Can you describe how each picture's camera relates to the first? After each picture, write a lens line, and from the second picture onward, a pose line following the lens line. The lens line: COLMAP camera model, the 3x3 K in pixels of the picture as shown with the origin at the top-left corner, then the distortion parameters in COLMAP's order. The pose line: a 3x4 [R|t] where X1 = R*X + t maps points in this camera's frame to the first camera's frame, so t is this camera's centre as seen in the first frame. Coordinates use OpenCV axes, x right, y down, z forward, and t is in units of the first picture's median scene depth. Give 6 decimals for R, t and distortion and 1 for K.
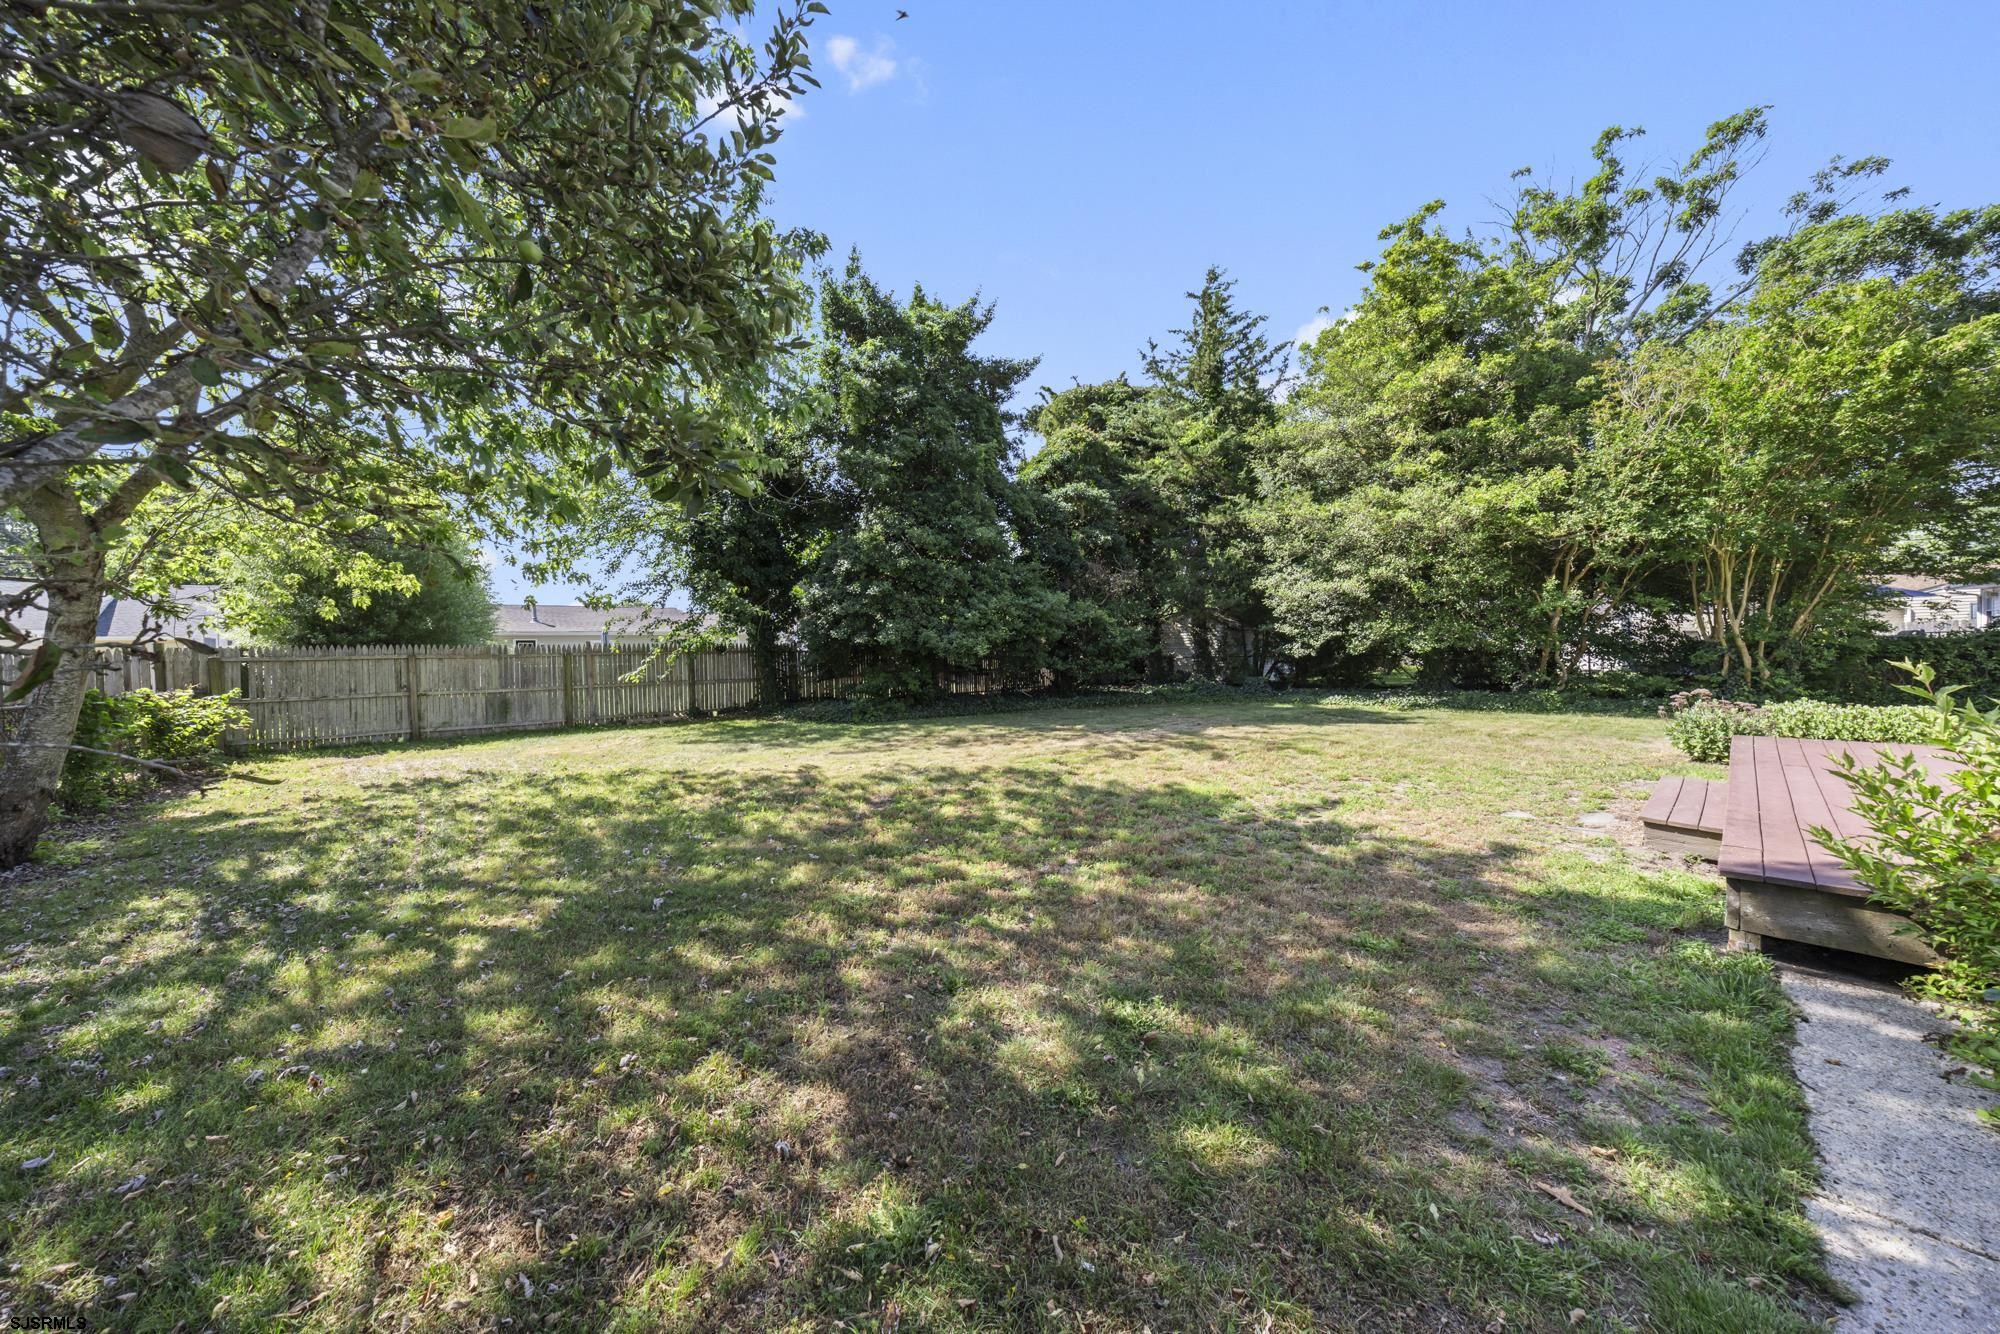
lens RADIAL K [[631.8, 0, 1003.4], [0, 631.8, 664.5], [0, 0, 1]] dist [-0.005643, 0.000227]
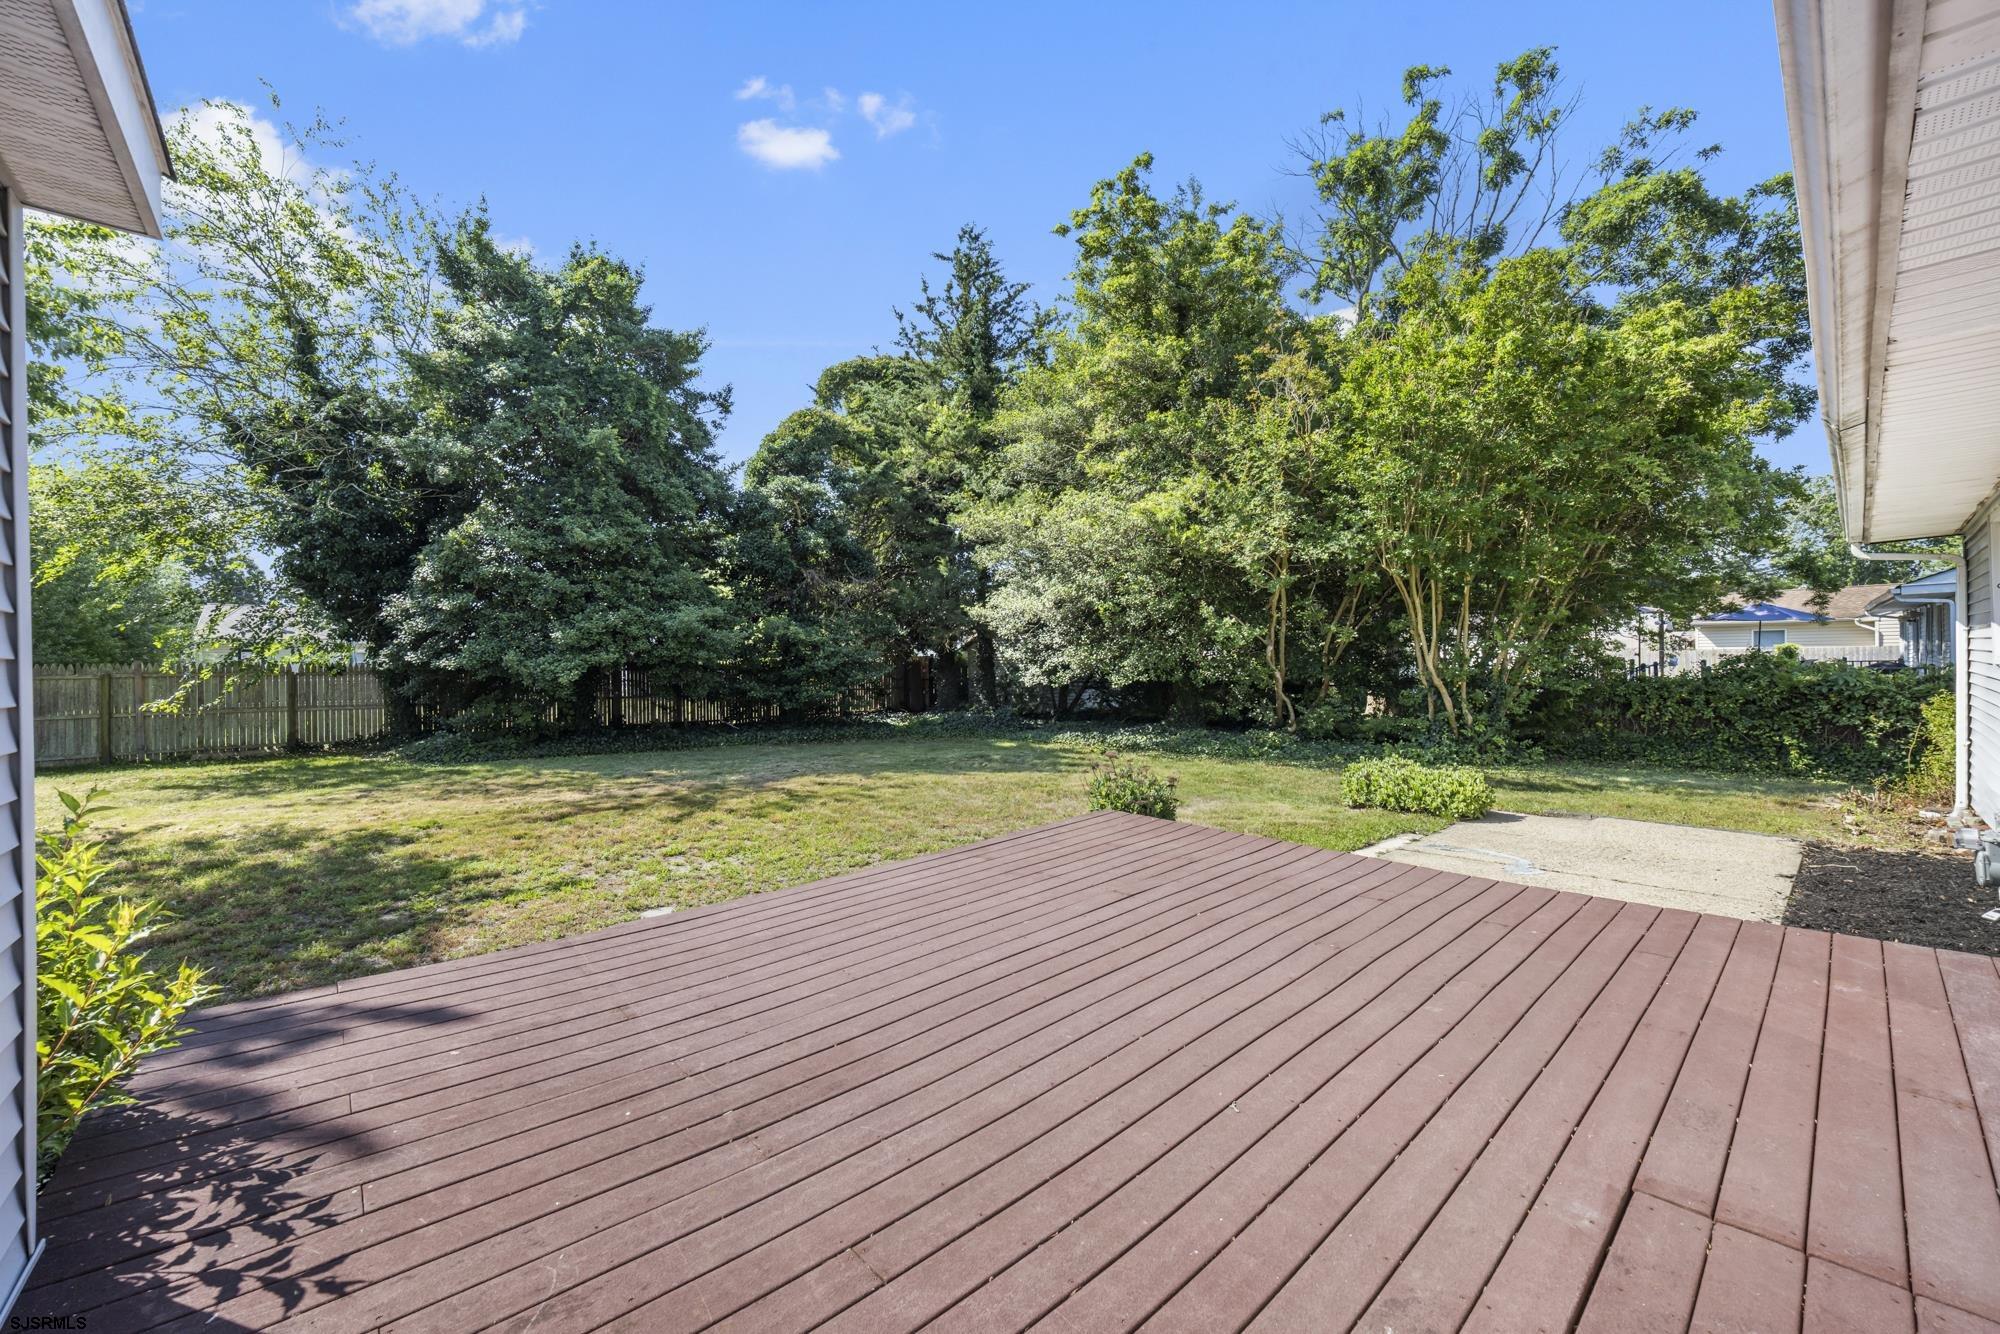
lens RADIAL K [[753.7, 0, 984.5], [0, 753.7, 663.1], [0, 0, 1]] dist [-0.000868, -0.001130]
pose [[0.999887, 0.011868, 0.009245, 0.422426], [-0.011687, 0.999743, -0.019404, -0.024867], [-0.009473, 0.019294, 0.999769, -0.000558]]
